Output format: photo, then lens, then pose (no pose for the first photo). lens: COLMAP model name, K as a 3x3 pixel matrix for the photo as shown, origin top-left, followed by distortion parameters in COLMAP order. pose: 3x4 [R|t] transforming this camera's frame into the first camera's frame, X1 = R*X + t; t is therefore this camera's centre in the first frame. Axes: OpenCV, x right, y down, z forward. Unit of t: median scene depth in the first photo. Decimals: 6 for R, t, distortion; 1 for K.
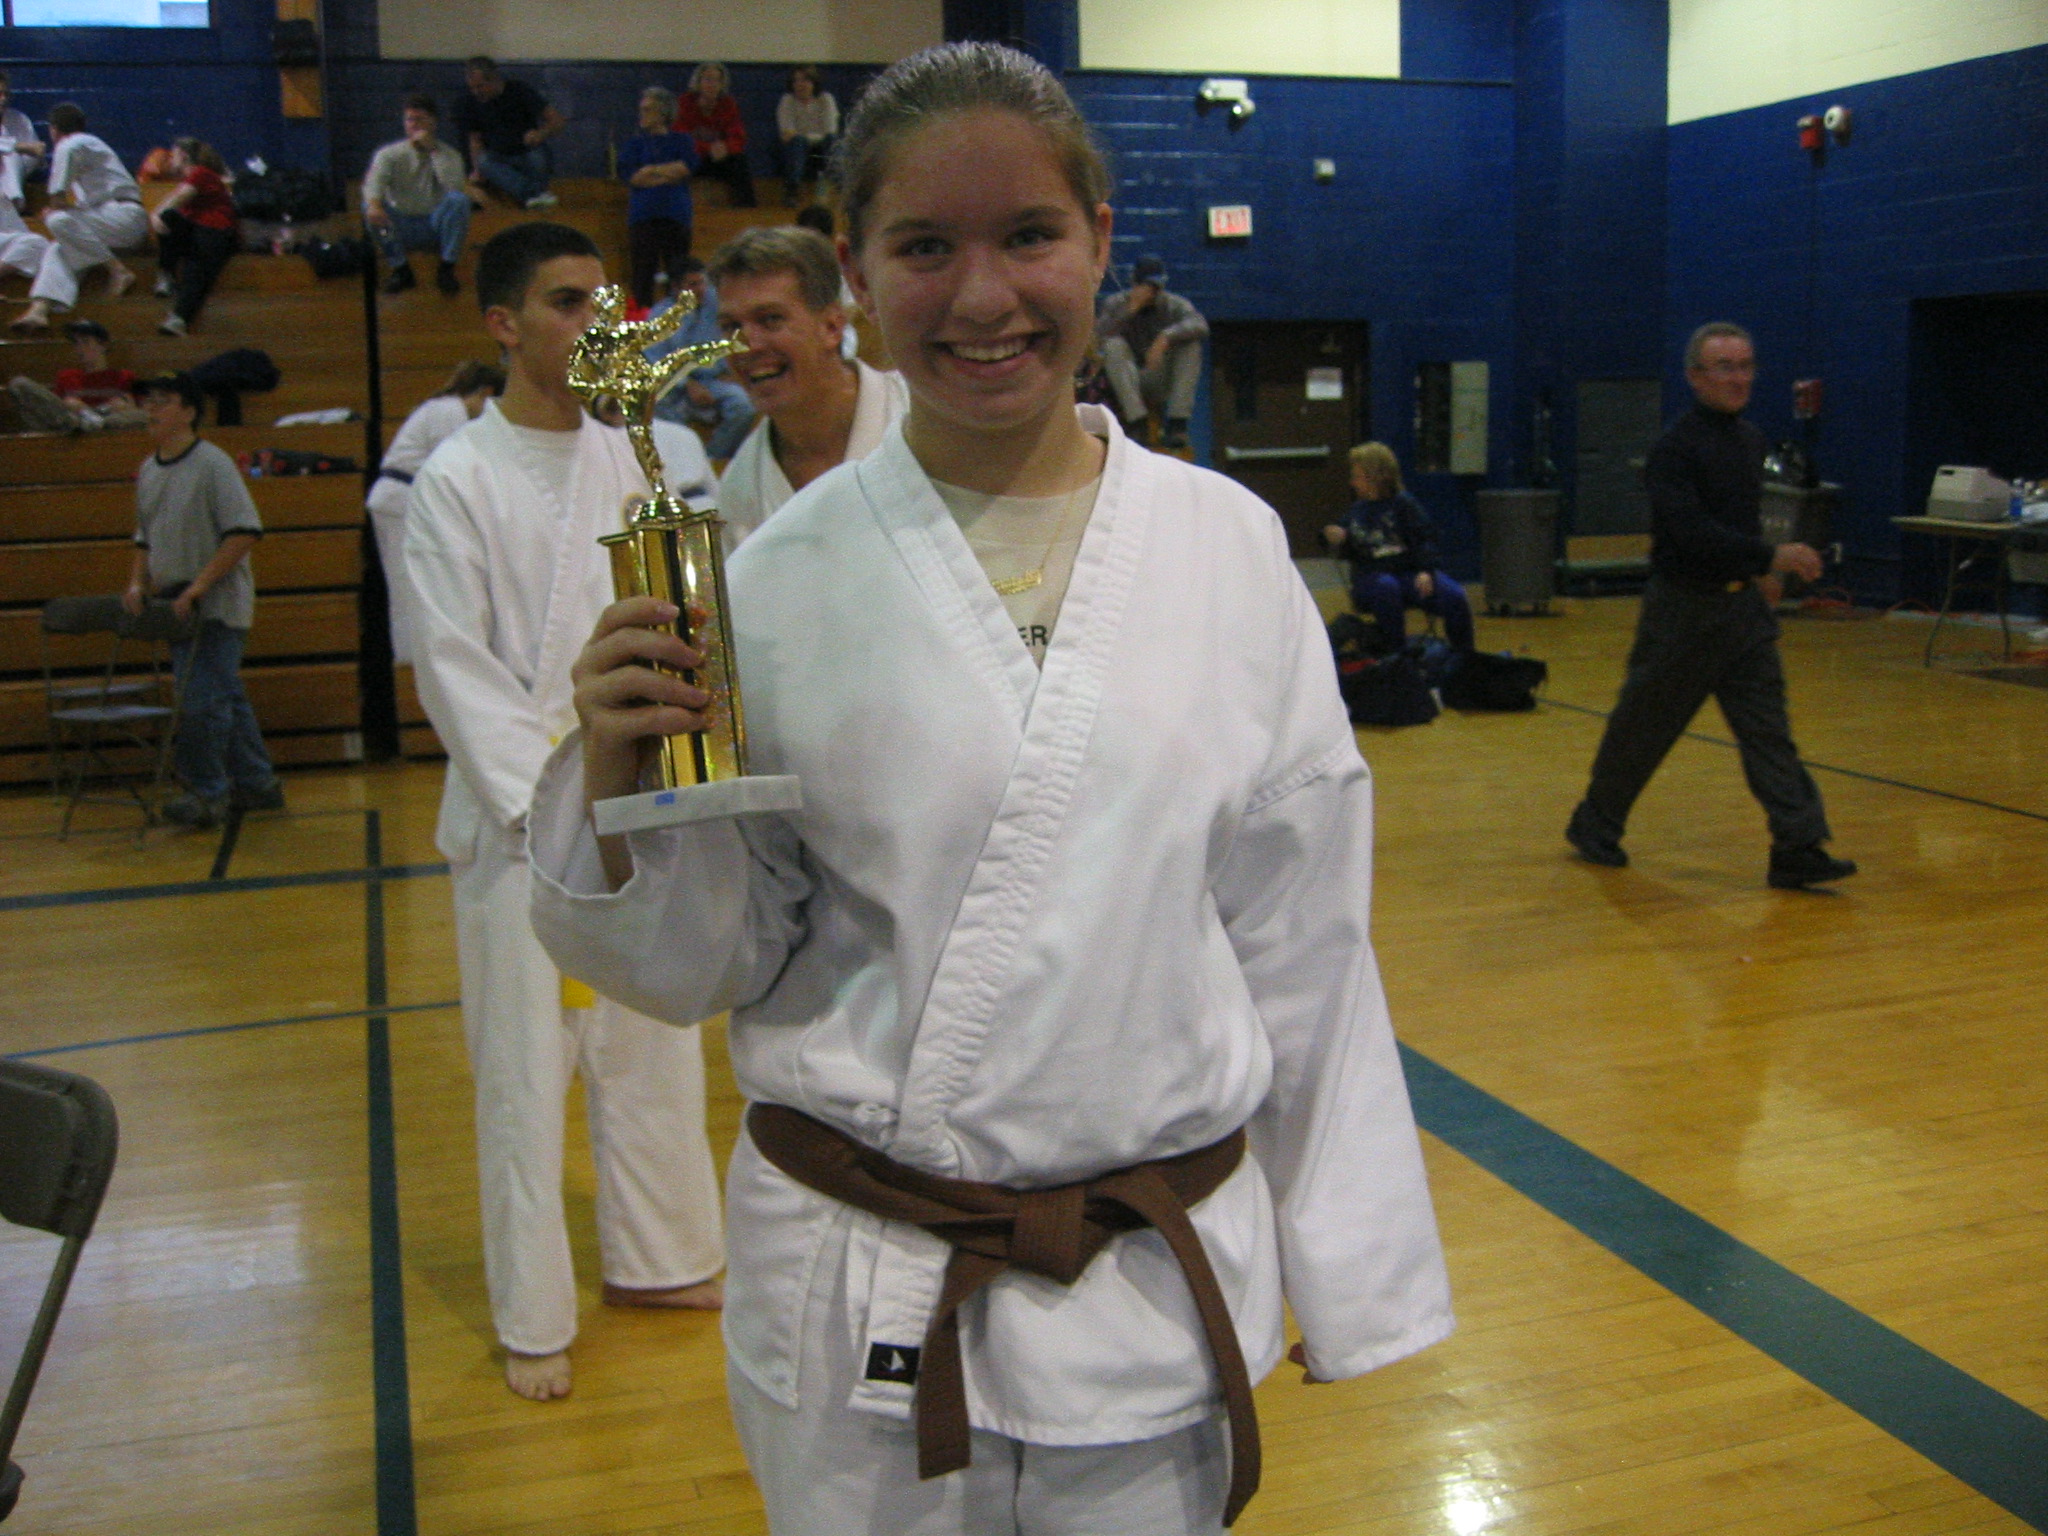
lens RADIAL K [[2145.1, 0, 1022.1], [0, 2145.1, 755.4], [0, 0, 1]] dist [-0.090409, 0.000000]
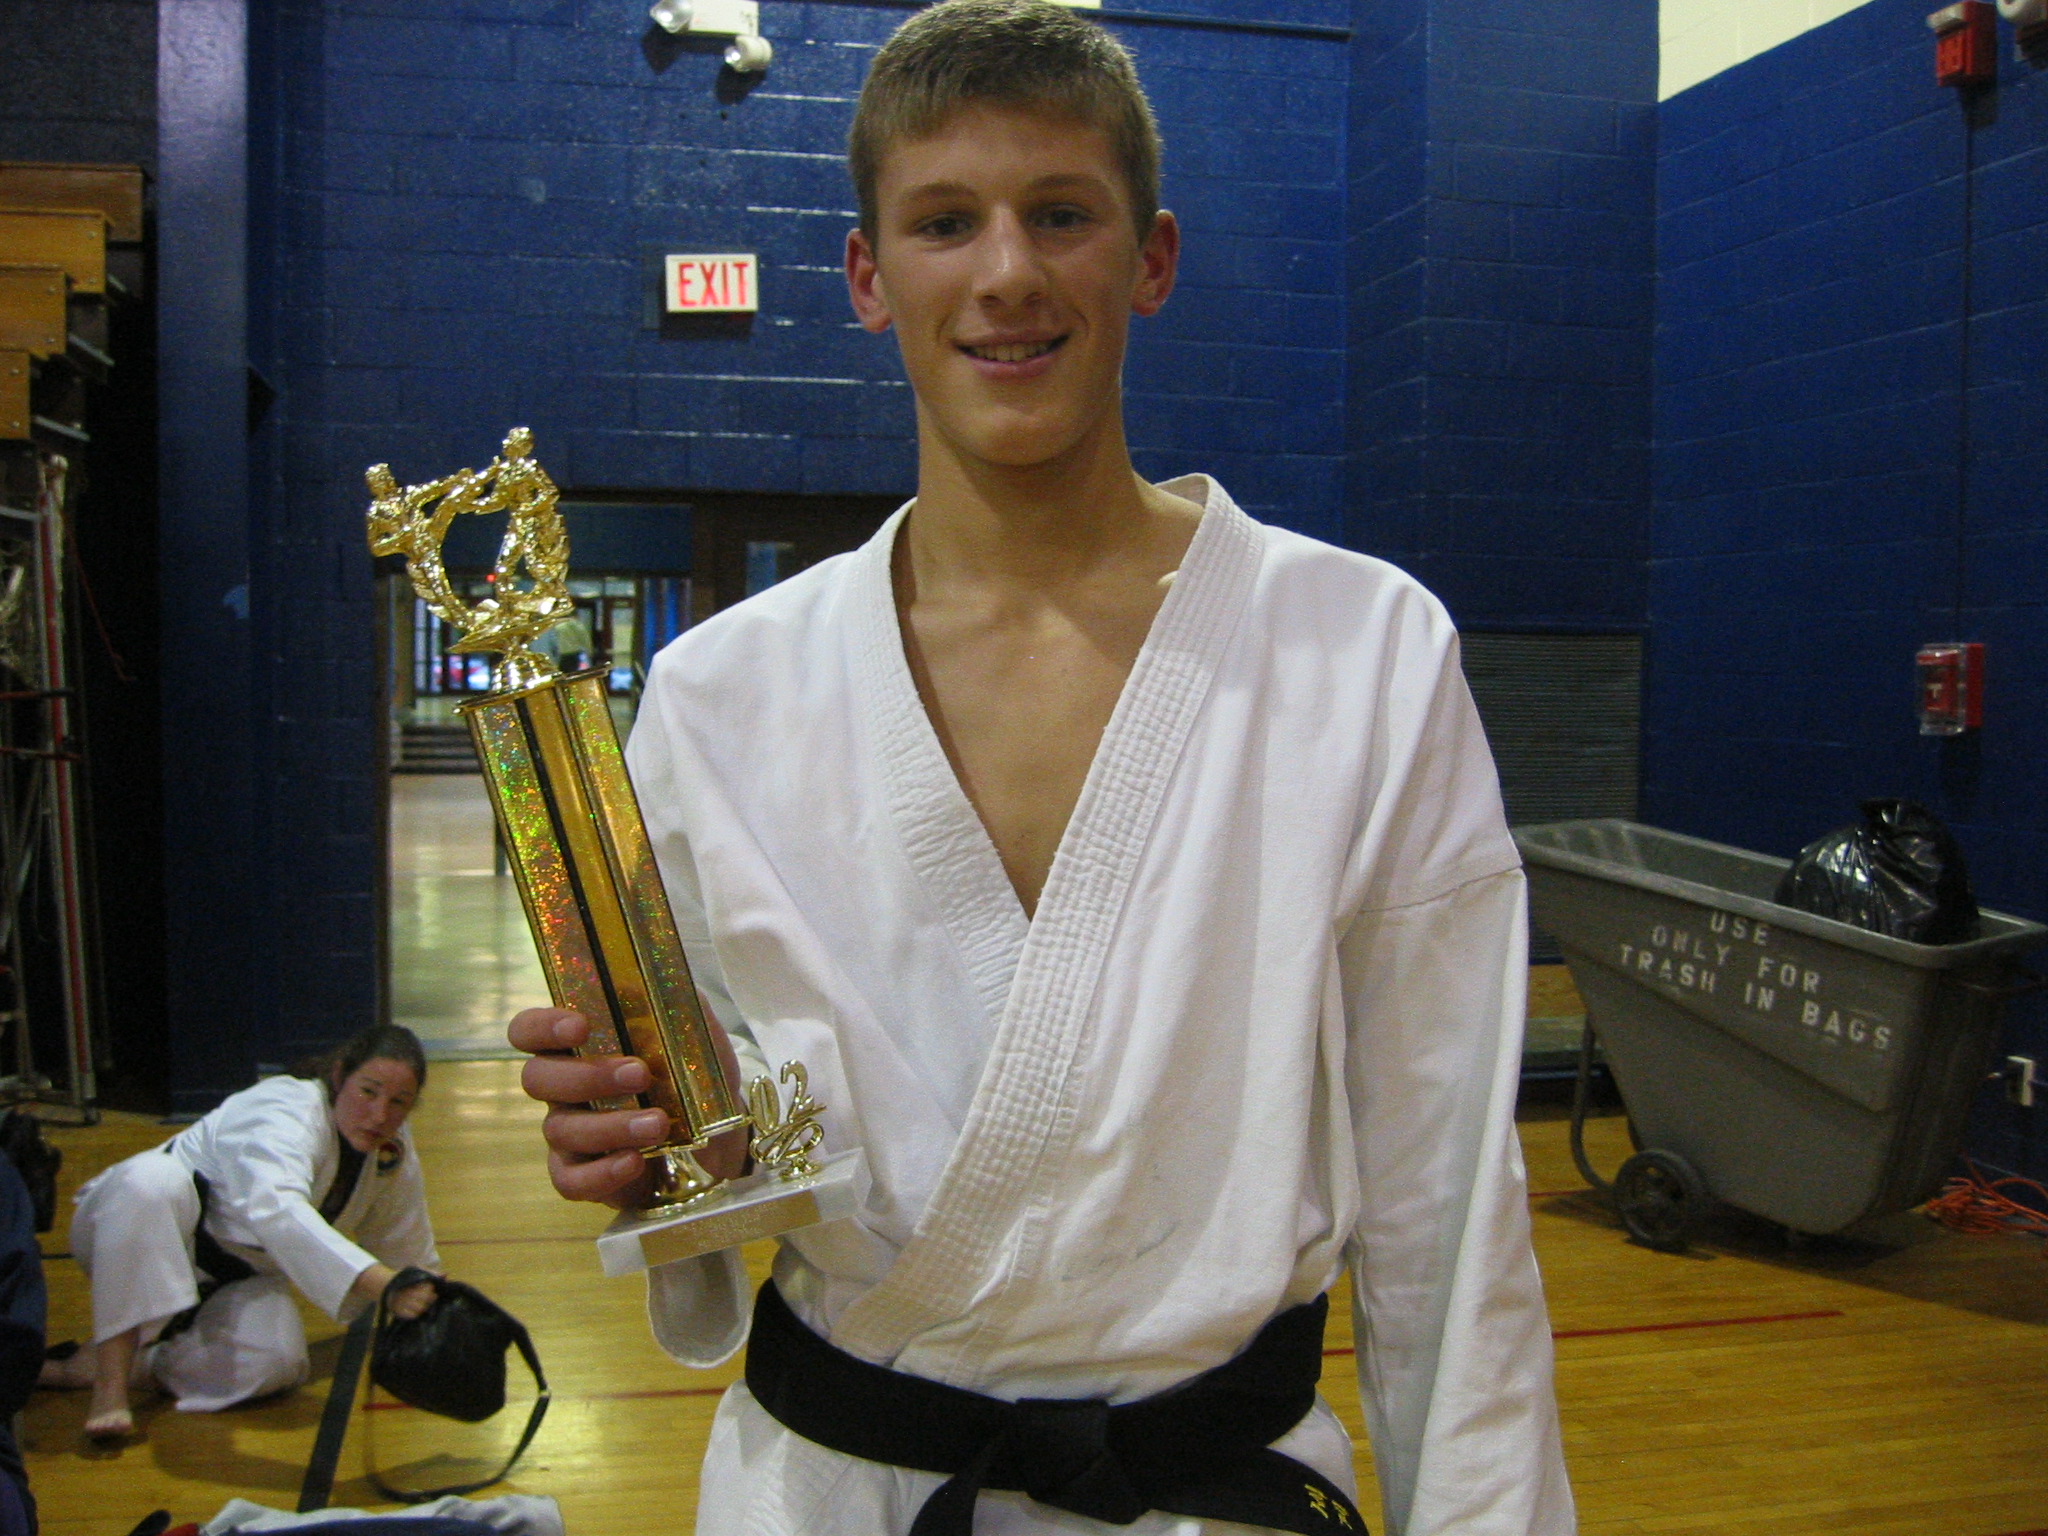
lens RADIAL K [[2145.1, 0, 1027.3], [0, 2145.1, 775.7], [0, 0, 1]] dist [-0.090409, 0.000000]
pose [[0.996335, 0.035885, -0.077651, 0.210082], [-0.043850, 0.993669, -0.103433, -0.094878], [0.073448, 0.106459, 0.991601, 0.545138]]
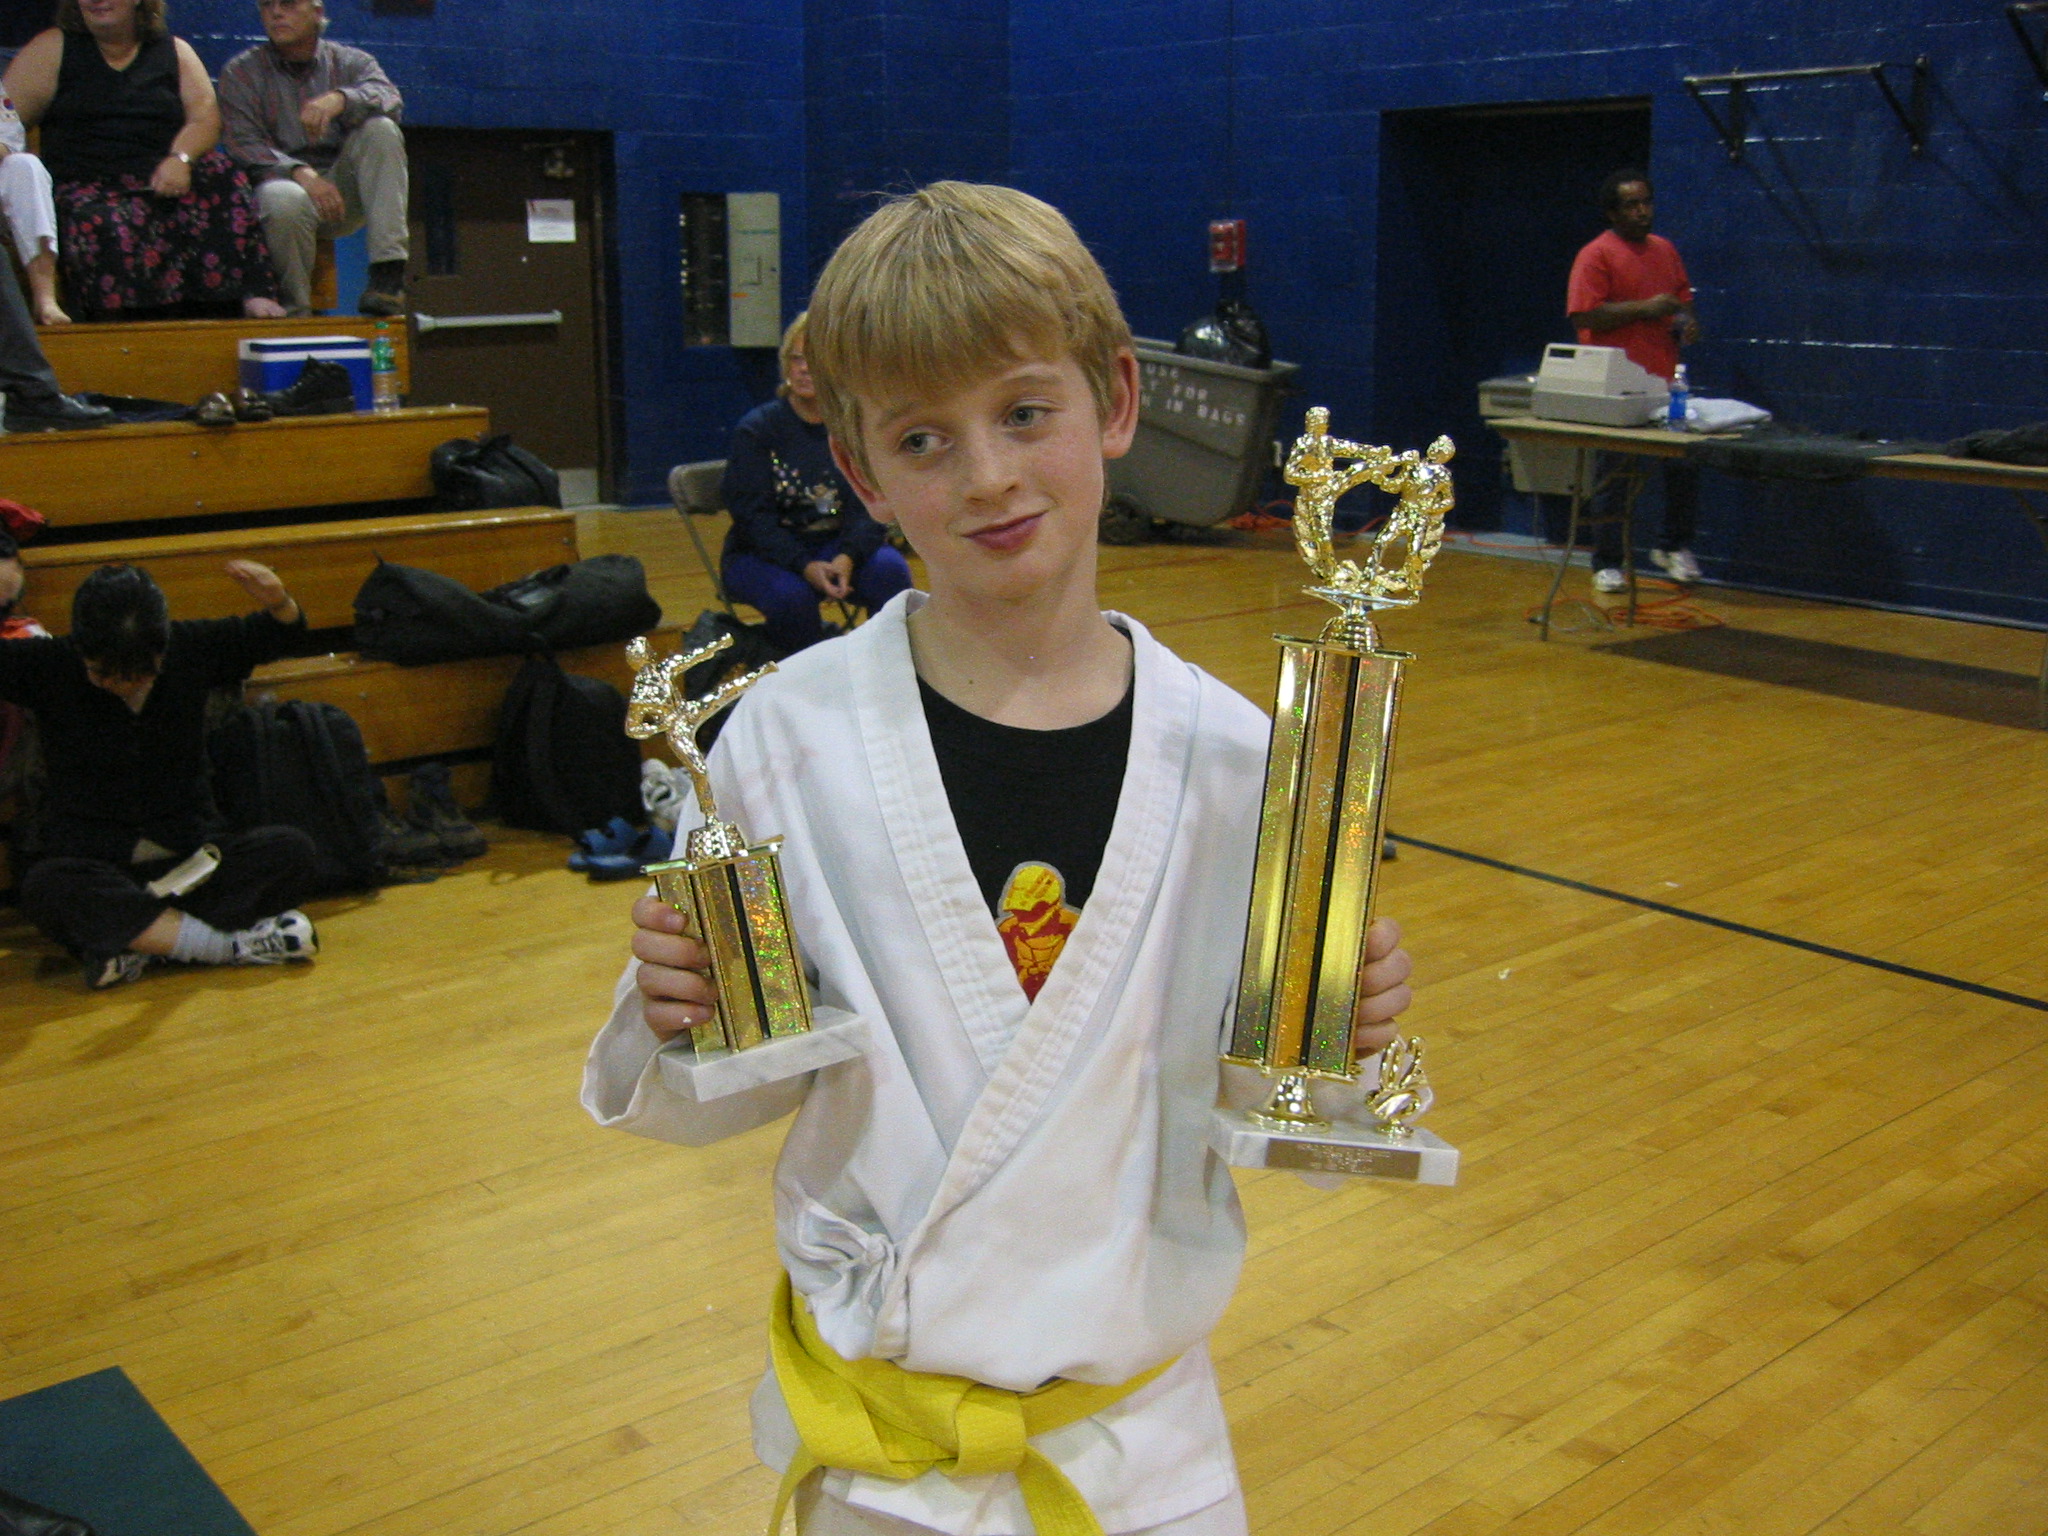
lens RADIAL K [[2145.1, 0, 1025.7], [0, 2145.1, 771.6], [0, 0, 1]] dist [-0.090409, 0.000000]
pose [[0.926766, -0.073104, 0.368456, 0.015509], [0.046591, 0.995677, 0.080358, -0.044840], [-0.372738, -0.057307, 0.926166, 0.300871]]
